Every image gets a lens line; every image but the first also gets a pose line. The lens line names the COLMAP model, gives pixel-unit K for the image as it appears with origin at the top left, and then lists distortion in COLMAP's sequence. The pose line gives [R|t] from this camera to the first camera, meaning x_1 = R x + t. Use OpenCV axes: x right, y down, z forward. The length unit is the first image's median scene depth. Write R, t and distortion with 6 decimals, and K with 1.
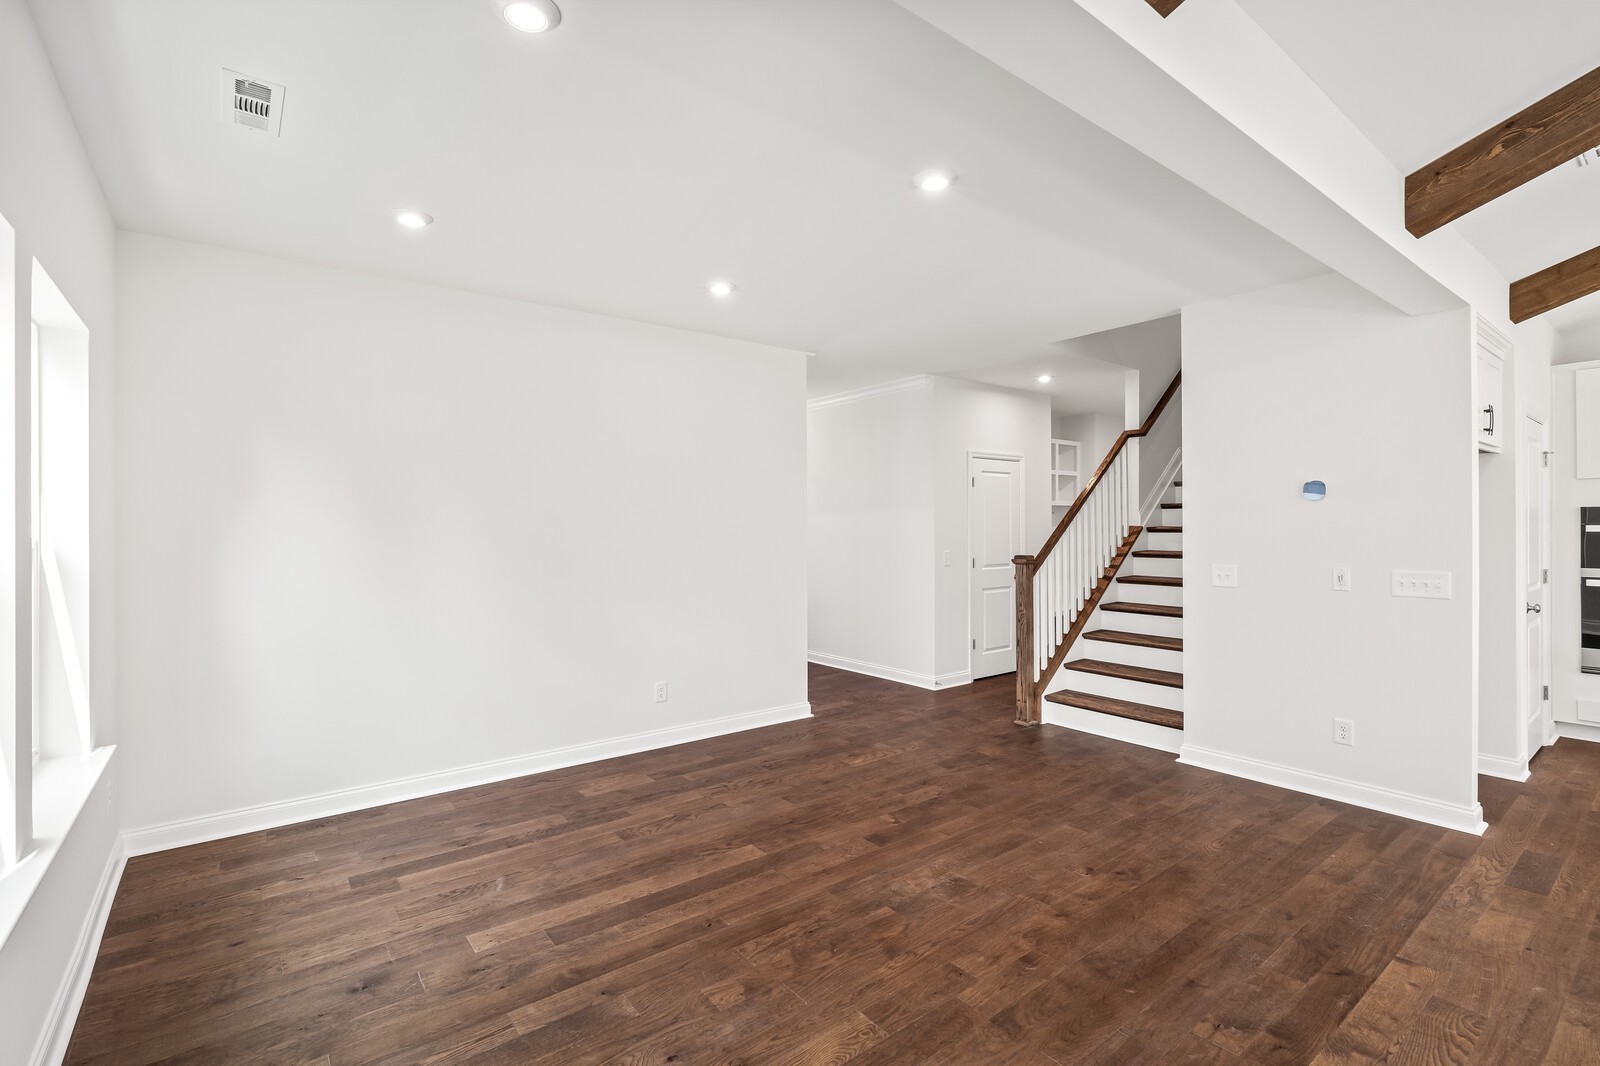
lens RADIAL K [[717.8, 0, 810.1], [0, 717.8, 535.2], [0, 0, 1]] dist [-0.003677, 0.003145]
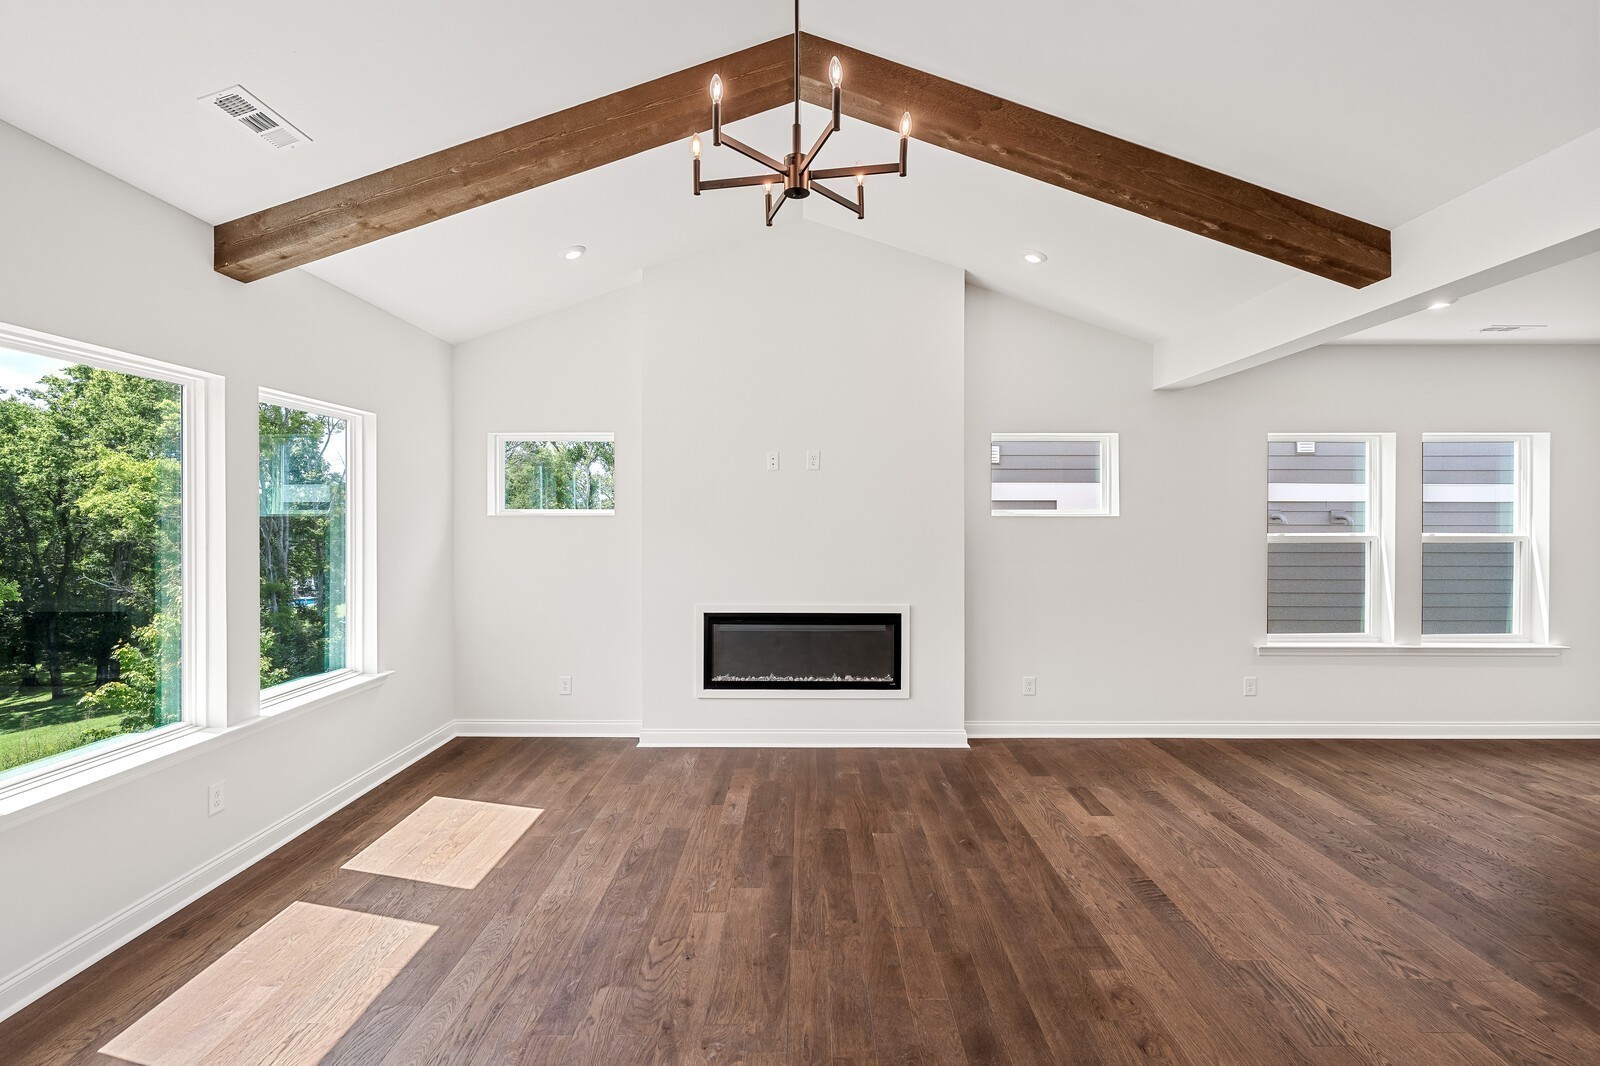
lens RADIAL K [[717.8, 0, 813.2], [0, 717.8, 518.1], [0, 0, 1]] dist [-0.003677, 0.003145]
pose [[-0.604072, 0.004466, -0.796917, 1.402014], [-0.004513, 0.999949, 0.009024, -0.045319], [0.796917, 0.009048, -0.604021, 0.439539]]
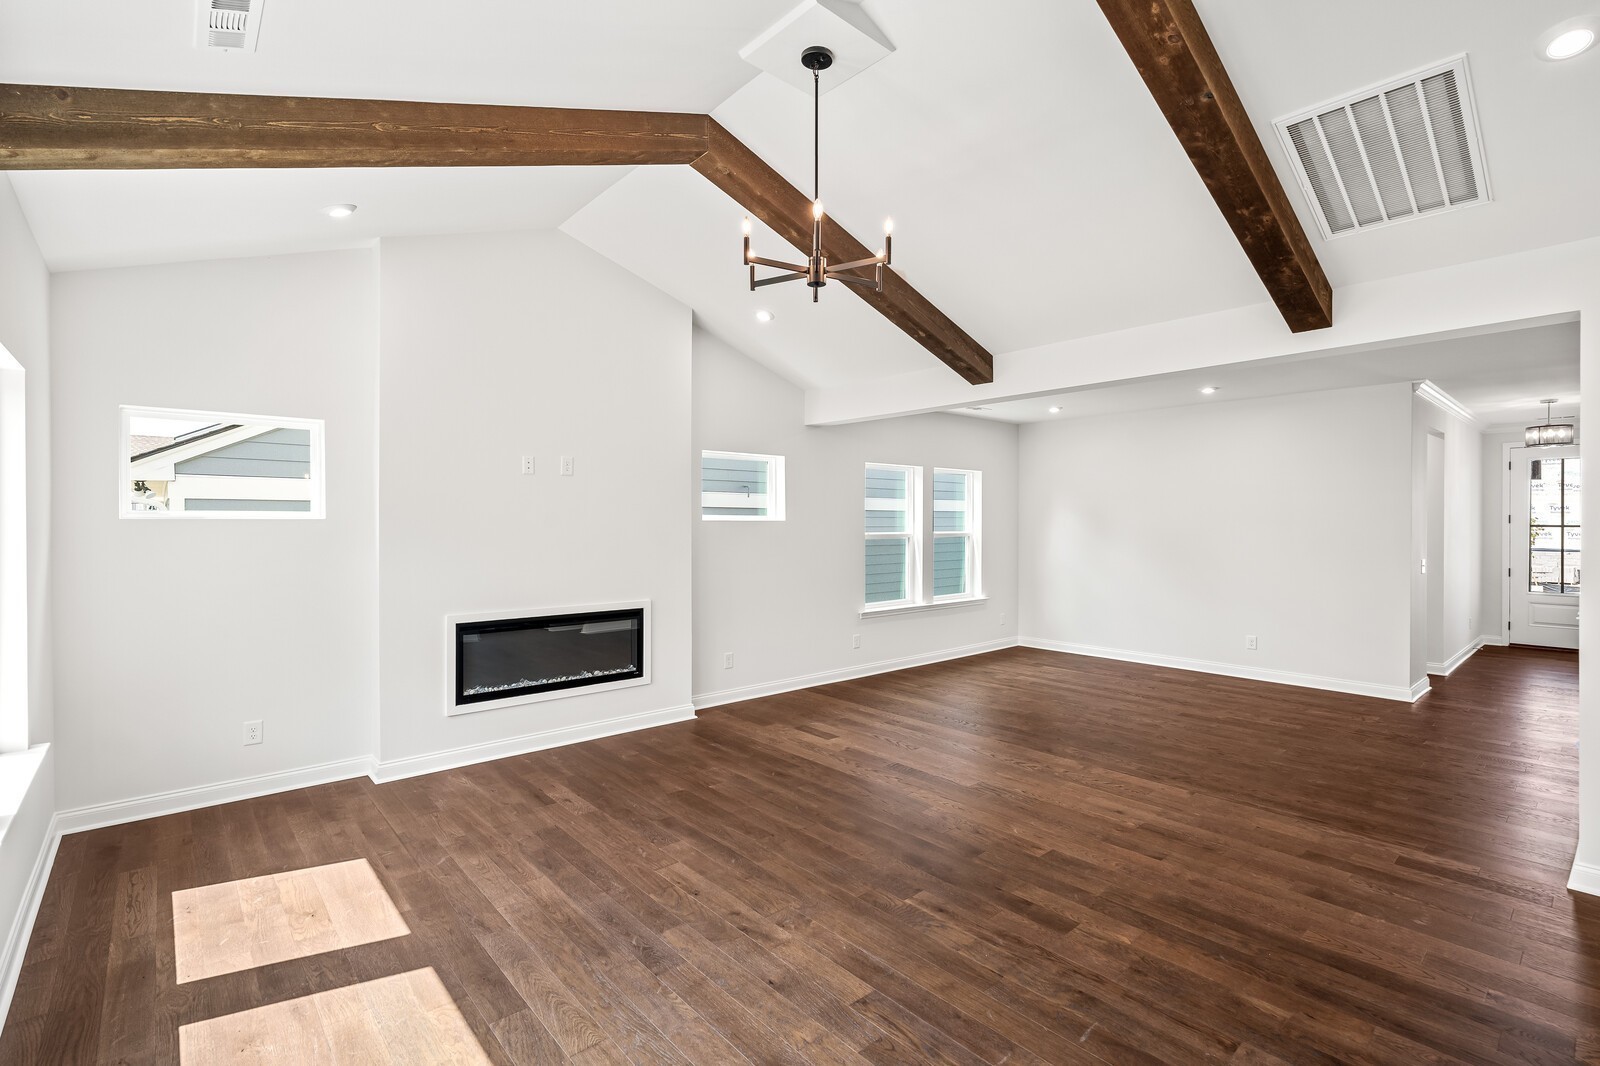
lens RADIAL K [[717.8, 0, 816.3], [0, 717.8, 527.4], [0, 0, 1]] dist [-0.003677, 0.003145]
pose [[0.074445, 0.011917, -0.997154, 1.771599], [-0.009367, 0.999893, 0.011251, -0.043045], [0.997181, 0.008503, 0.074549, -0.028674]]
